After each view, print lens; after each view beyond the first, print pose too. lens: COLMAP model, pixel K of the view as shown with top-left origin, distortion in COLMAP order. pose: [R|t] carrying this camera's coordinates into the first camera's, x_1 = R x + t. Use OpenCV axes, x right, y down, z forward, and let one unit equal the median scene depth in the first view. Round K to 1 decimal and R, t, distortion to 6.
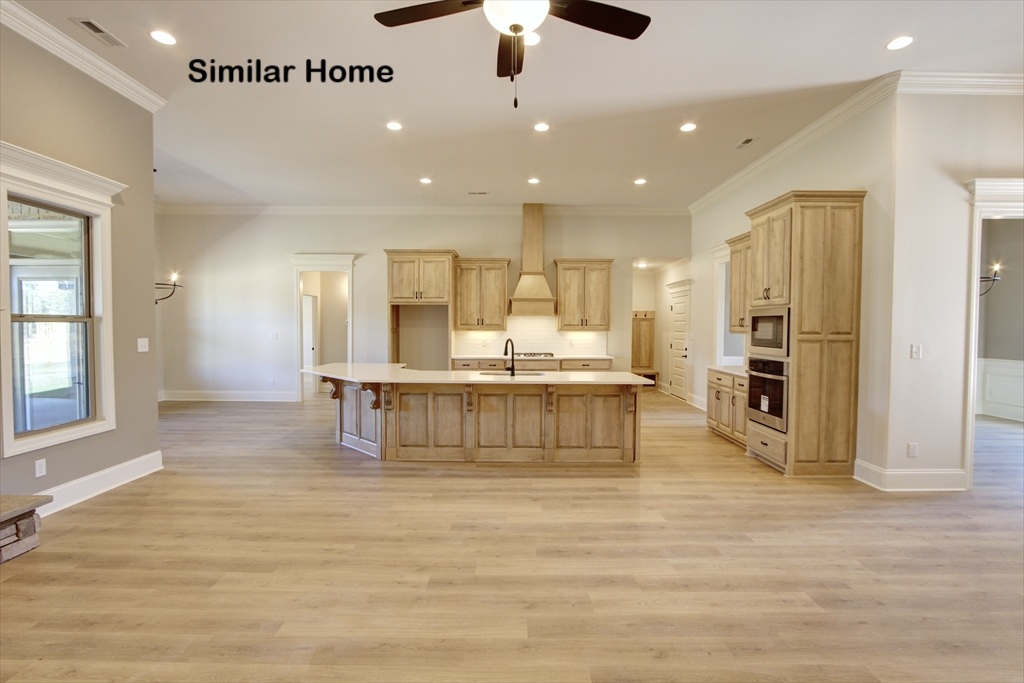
lens RADIAL K [[485.1, 0, 503.4], [0, 485.1, 341.5], [0, 0, 1]] dist [-0.026826, 0.009782]
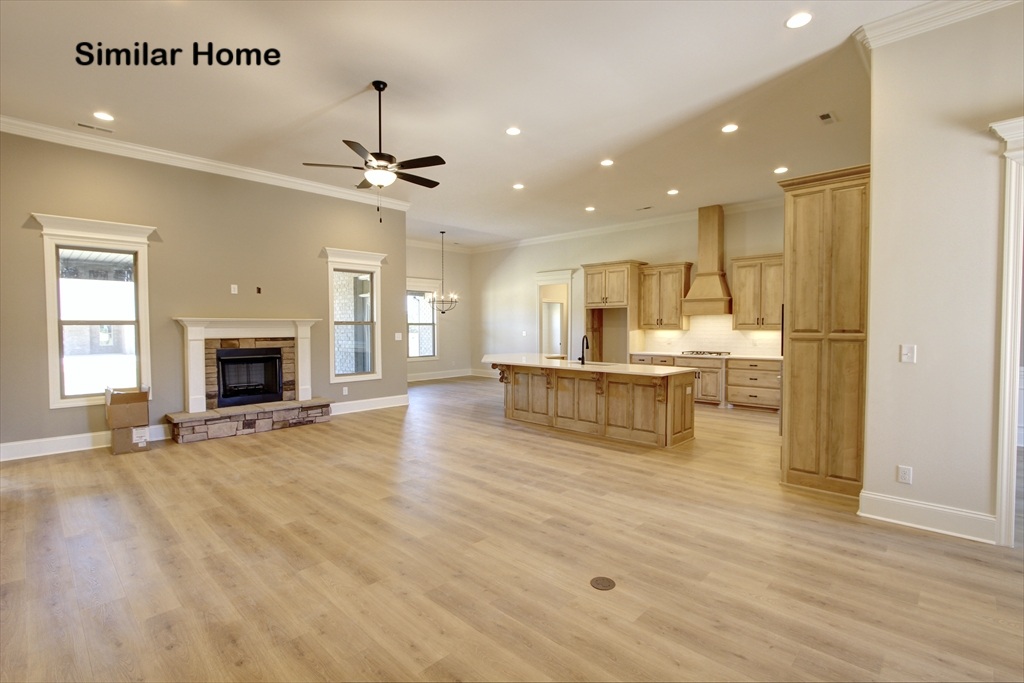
lens RADIAL K [[485.1, 0, 503.4], [0, 485.1, 341.5], [0, 0, 1]] dist [-0.026826, 0.009782]
pose [[0.710089, 0.017690, -0.703889, 0.786769], [-0.018702, 0.999806, 0.006260, 0.006658], [0.703863, 0.008719, 0.710282, -0.052510]]
